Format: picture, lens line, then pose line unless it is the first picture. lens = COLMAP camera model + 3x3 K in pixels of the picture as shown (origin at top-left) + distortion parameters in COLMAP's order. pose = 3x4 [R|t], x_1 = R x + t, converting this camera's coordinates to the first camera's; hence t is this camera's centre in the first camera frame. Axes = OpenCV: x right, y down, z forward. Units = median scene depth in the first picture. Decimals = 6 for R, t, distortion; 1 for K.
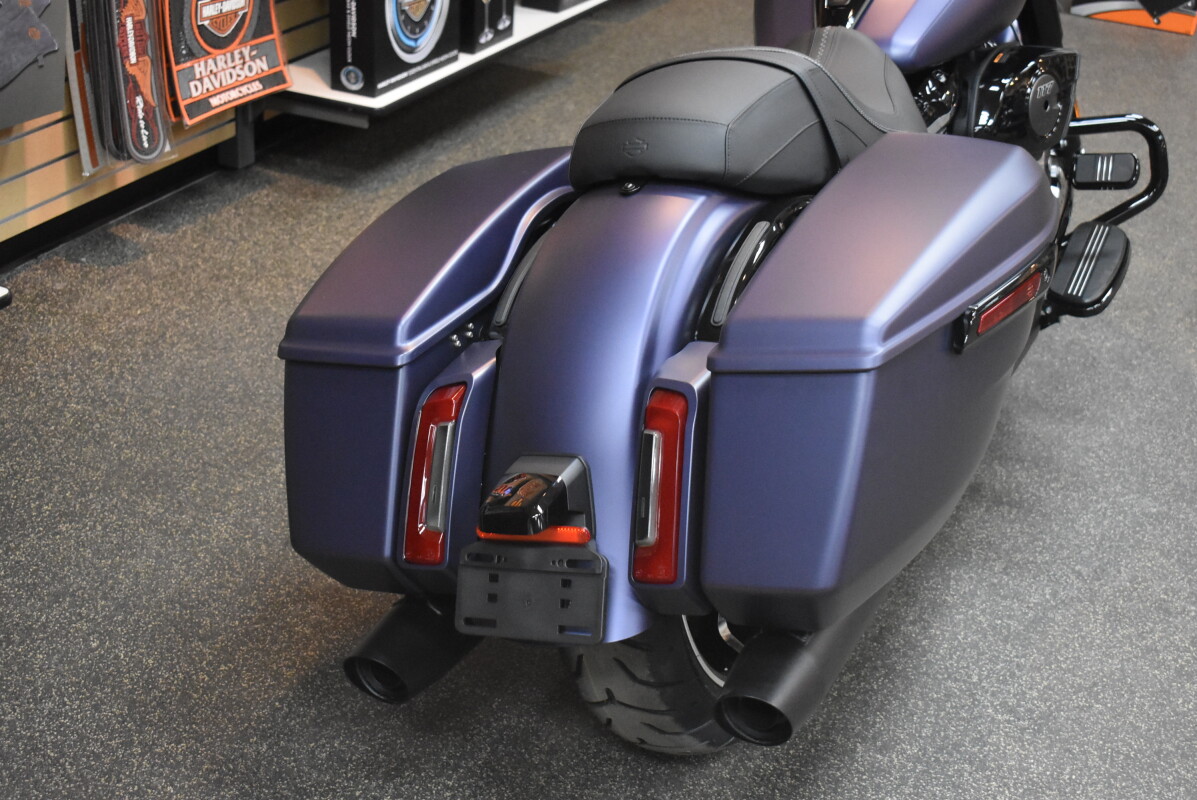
lens RADIAL K [[1740.0, 0, 599.0], [0, 1740.0, 404.7], [0, 0, 1]] dist [-0.034397, 0.000000]
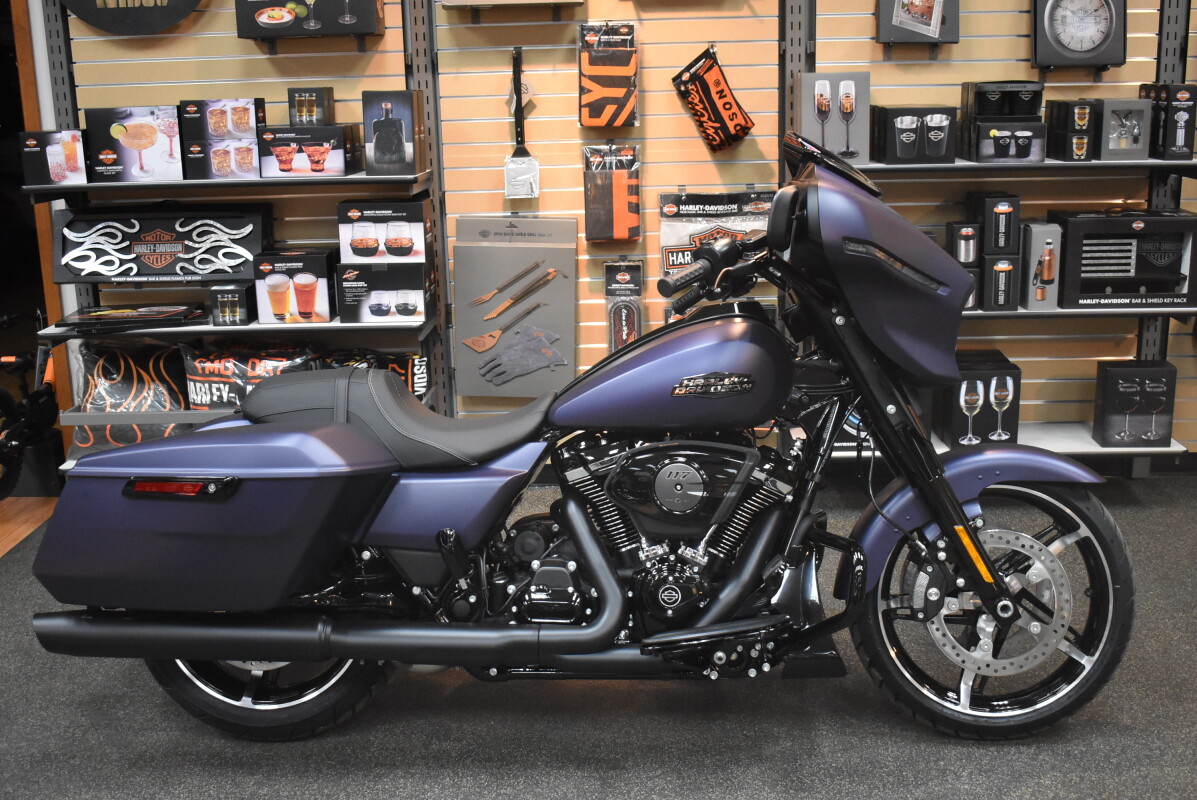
lens RADIAL K [[1316.0, 0, 593.0], [0, 1316.0, 401.2], [0, 0, 1]] dist [-0.069765, 0.000000]
pose [[0.377947, 0.160885, -0.911741, 0.848074], [-0.373928, 0.927417, 0.008645, -0.166607], [0.846956, 0.337658, 0.410674, 0.404575]]
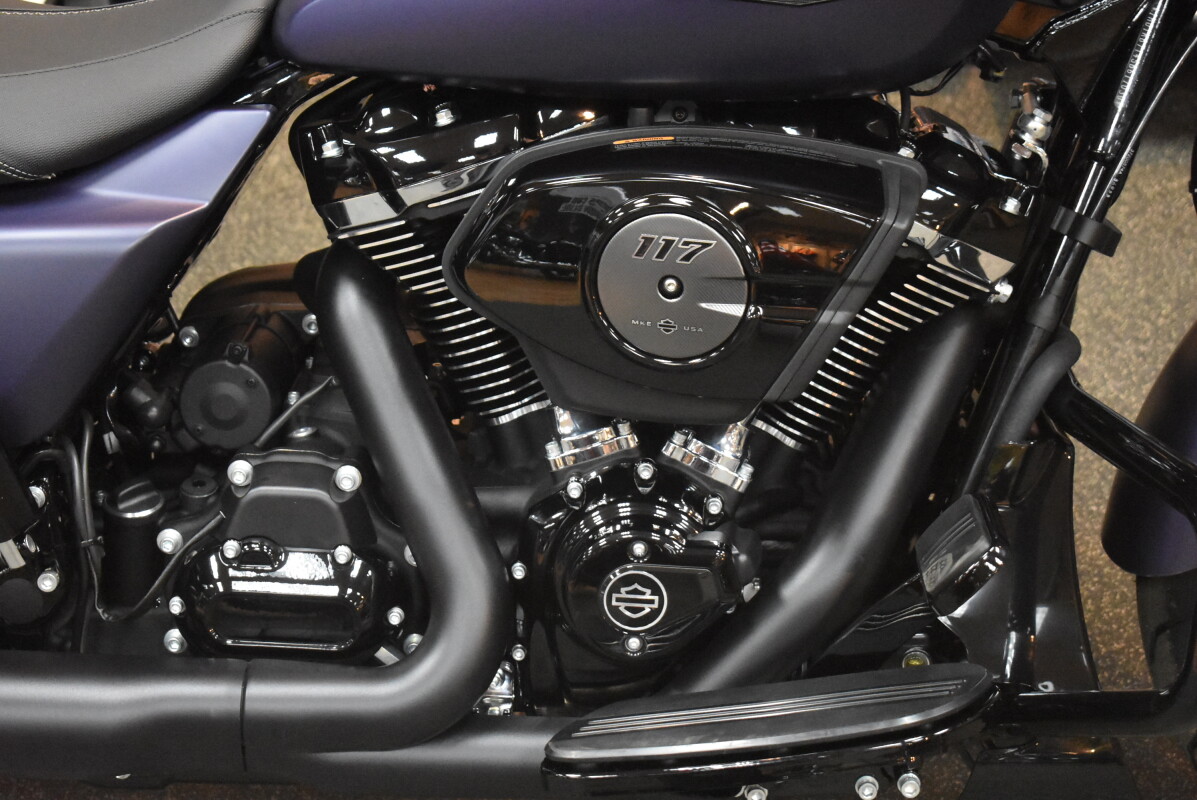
lens RADIAL K [[2493.5, 0, 598.3], [0, 2493.5, 402.5], [0, 0, 1]] dist [0.035357, 0.000000]
pose [[0.406857, 0.409733, -0.816447, 0.570855], [-0.395355, 0.884703, 0.246972, -0.221143], [0.823506, 0.222305, 0.521937, 0.524005]]
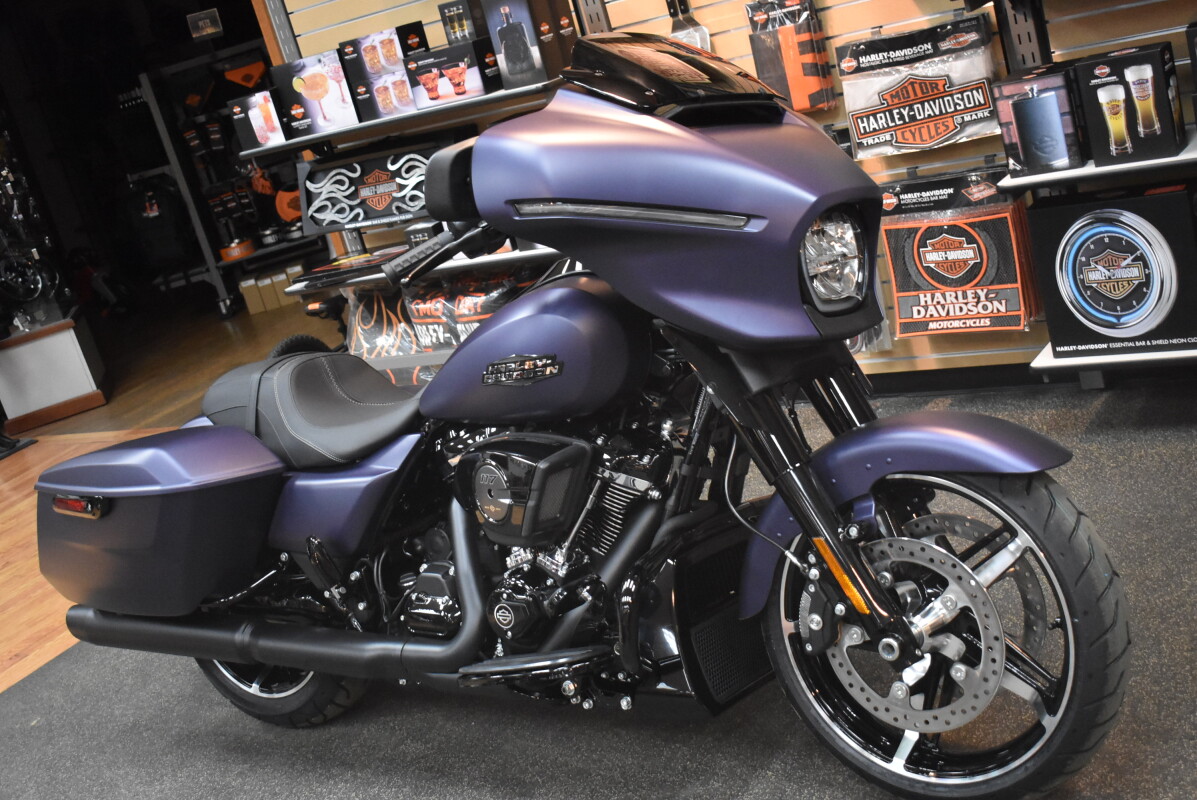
lens RADIAL K [[1463.1, 0, 598.3], [0, 1463.1, 399.6], [0, 0, 1]] dist [-0.061846, 0.000000]
pose [[-0.164871, 0.275629, -0.947020, 0.843387], [-0.197507, 0.931485, 0.305493, -0.400146], [0.966338, 0.237410, -0.099136, 0.875467]]
